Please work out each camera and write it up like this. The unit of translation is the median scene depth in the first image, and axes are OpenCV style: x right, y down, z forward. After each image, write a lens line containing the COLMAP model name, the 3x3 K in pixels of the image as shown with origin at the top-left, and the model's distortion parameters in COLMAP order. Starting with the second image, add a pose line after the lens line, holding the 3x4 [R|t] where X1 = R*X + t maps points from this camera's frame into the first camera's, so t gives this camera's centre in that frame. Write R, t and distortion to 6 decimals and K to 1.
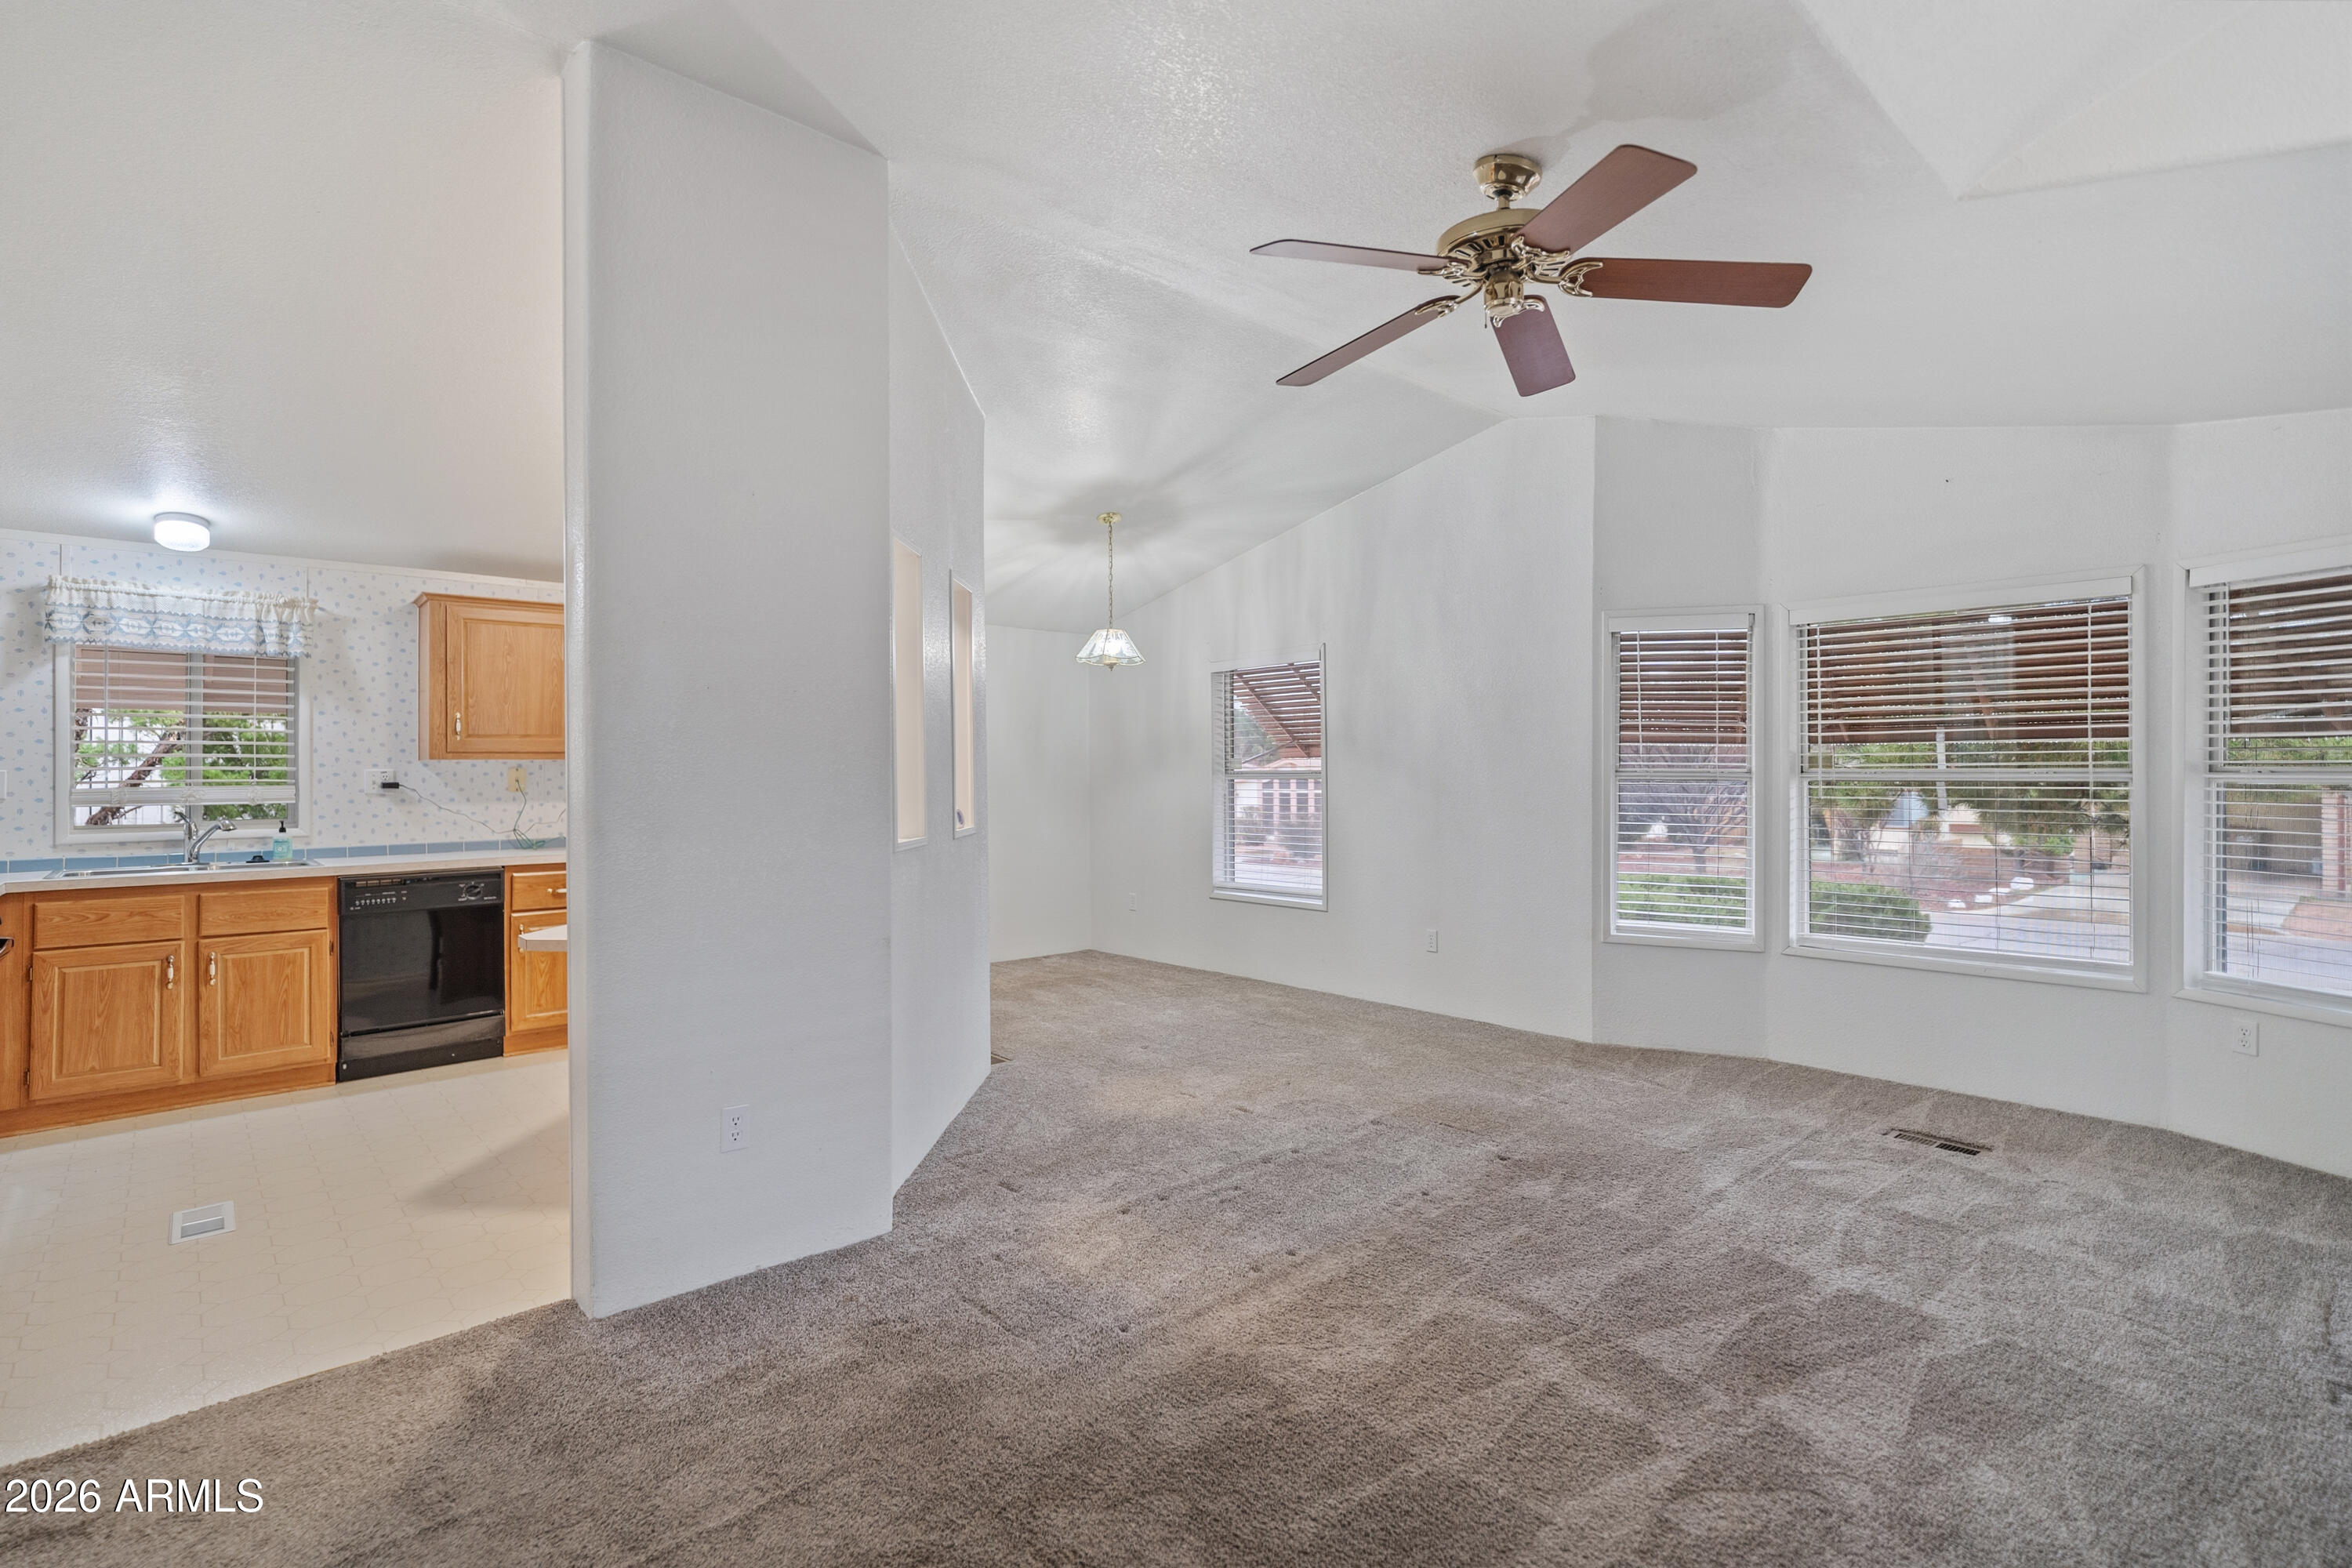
lens RADIAL K [[1116.3, 0, 1178.4], [0, 1116.3, 759.7], [0, 0, 1]] dist [-0.020500, 0.011223]
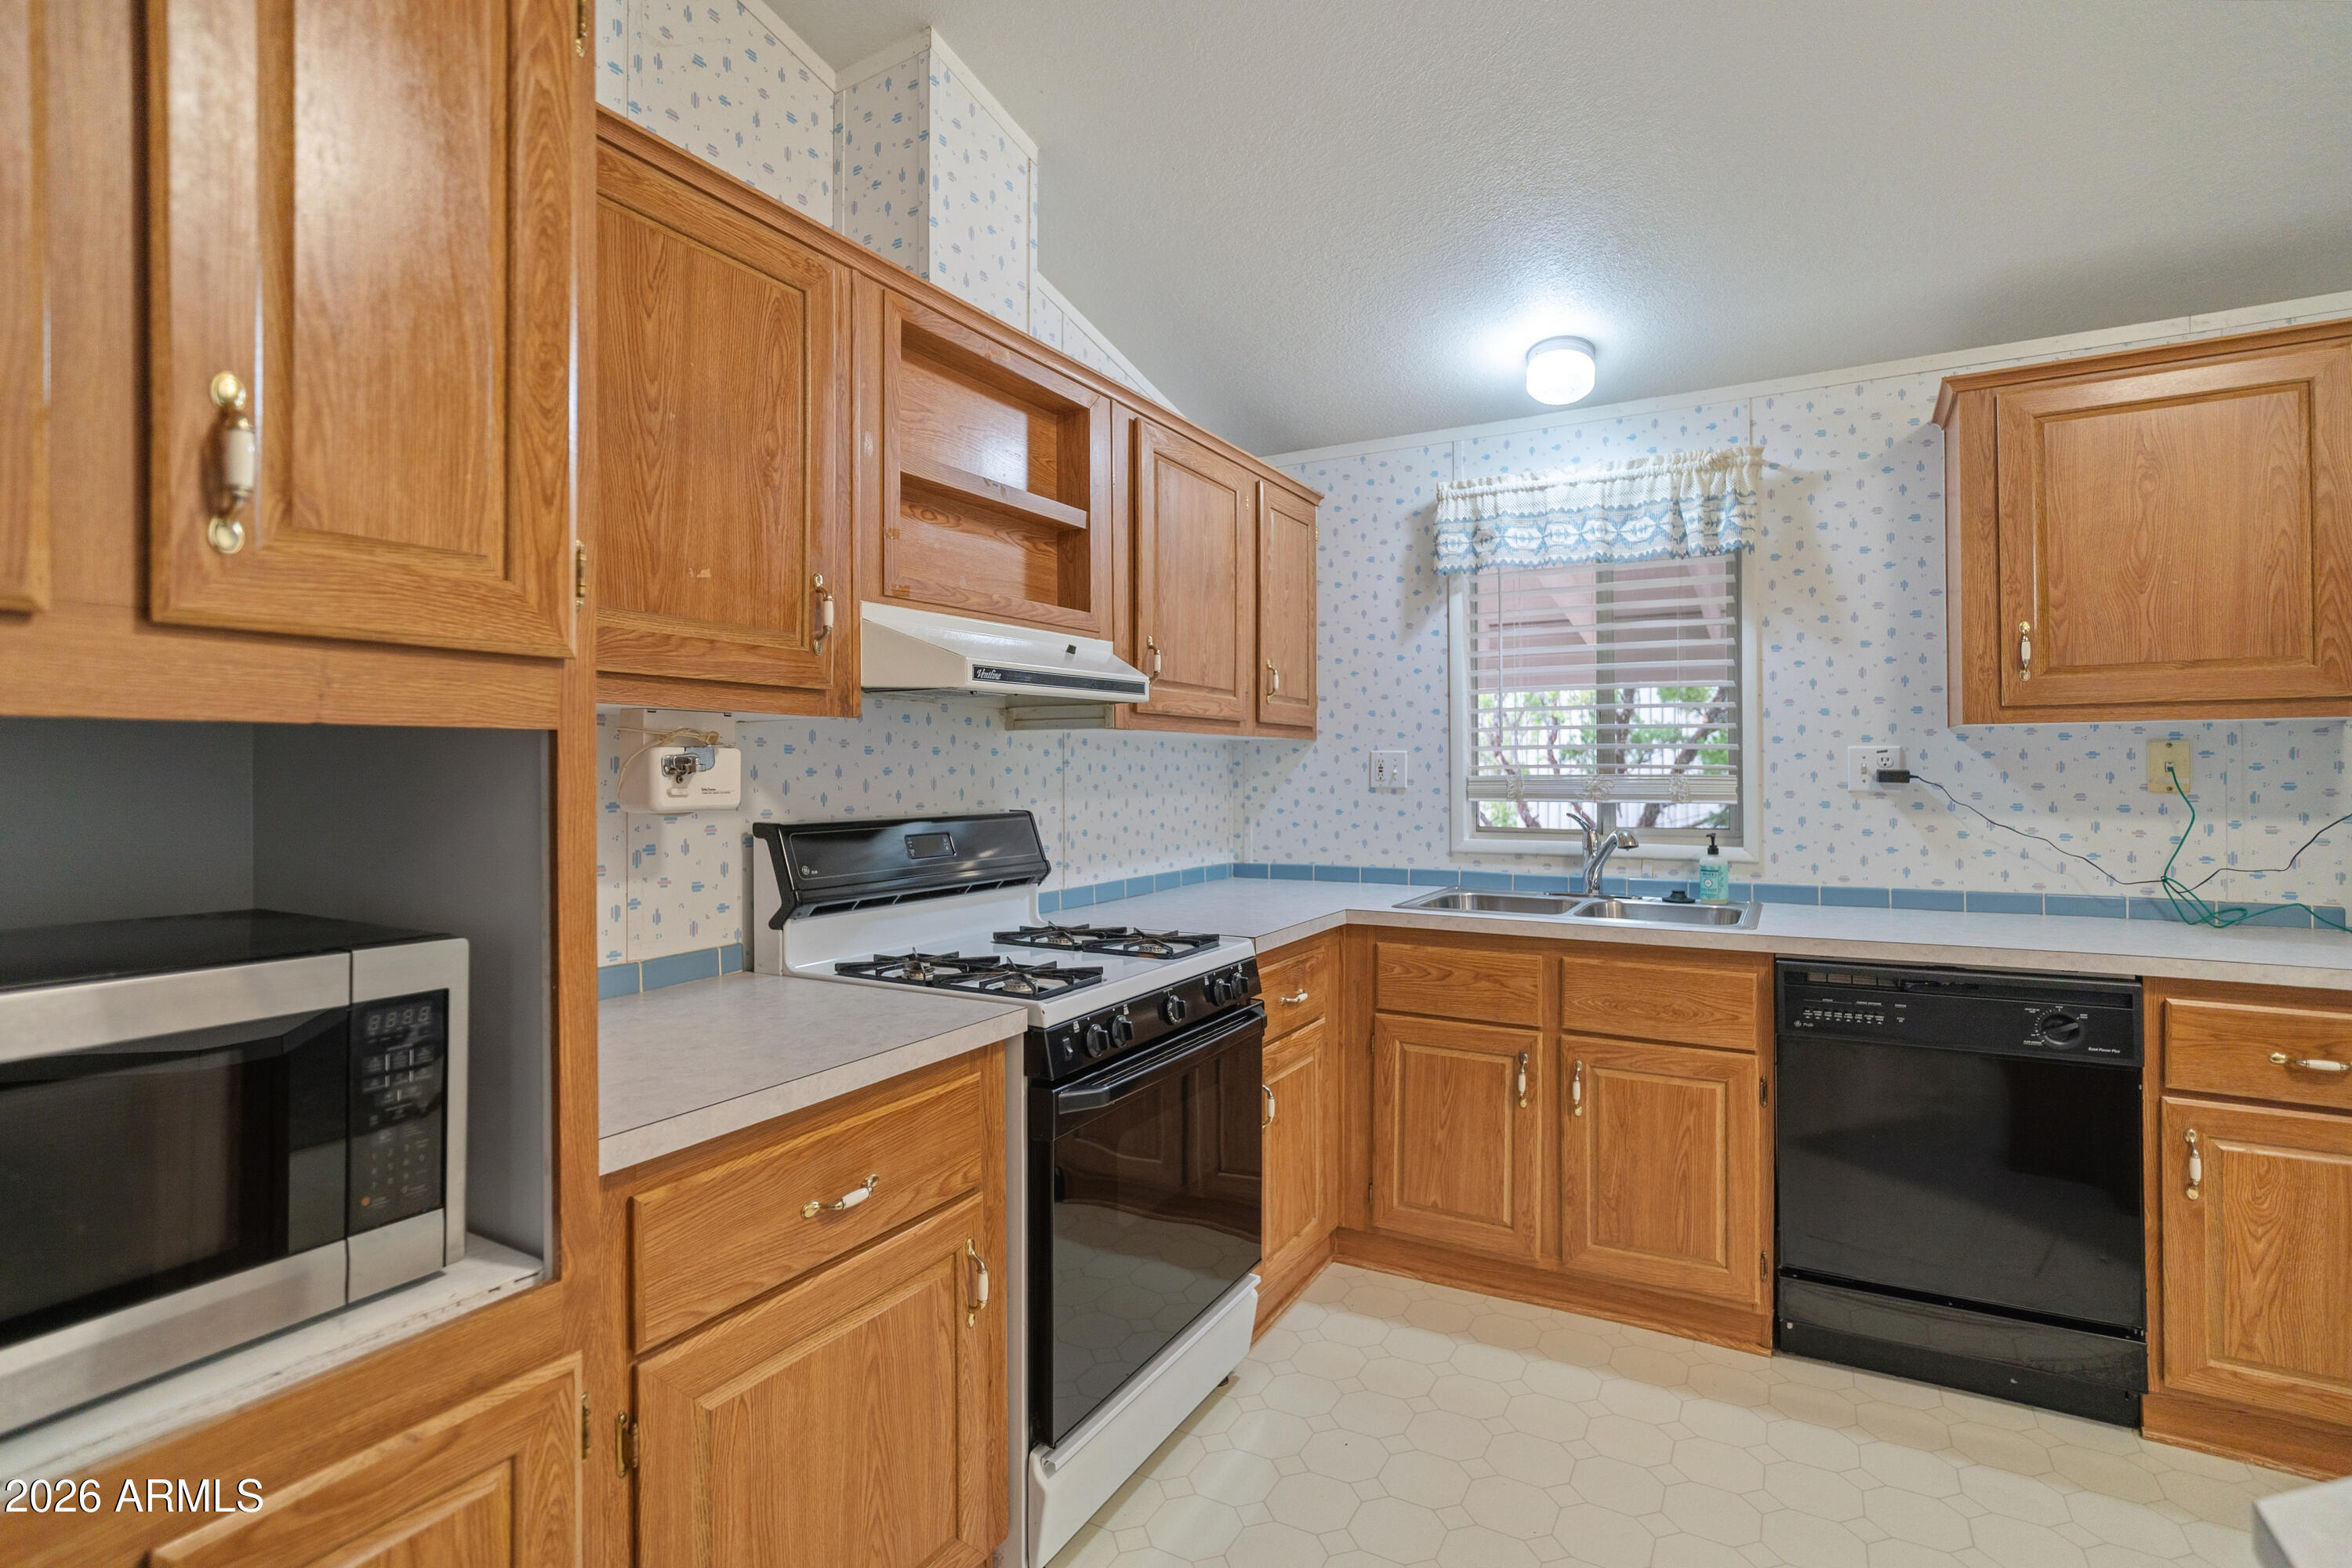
lens RADIAL K [[1116.3, 0, 1178.4], [0, 1116.3, 759.7], [0, 0, 1]] dist [-0.020500, 0.011223]
pose [[0.311697, -0.000845, -0.950181, -0.357316], [0.012225, 0.999920, 0.003121, 0.010773], [0.950103, -0.012589, 0.311683, 0.579092]]
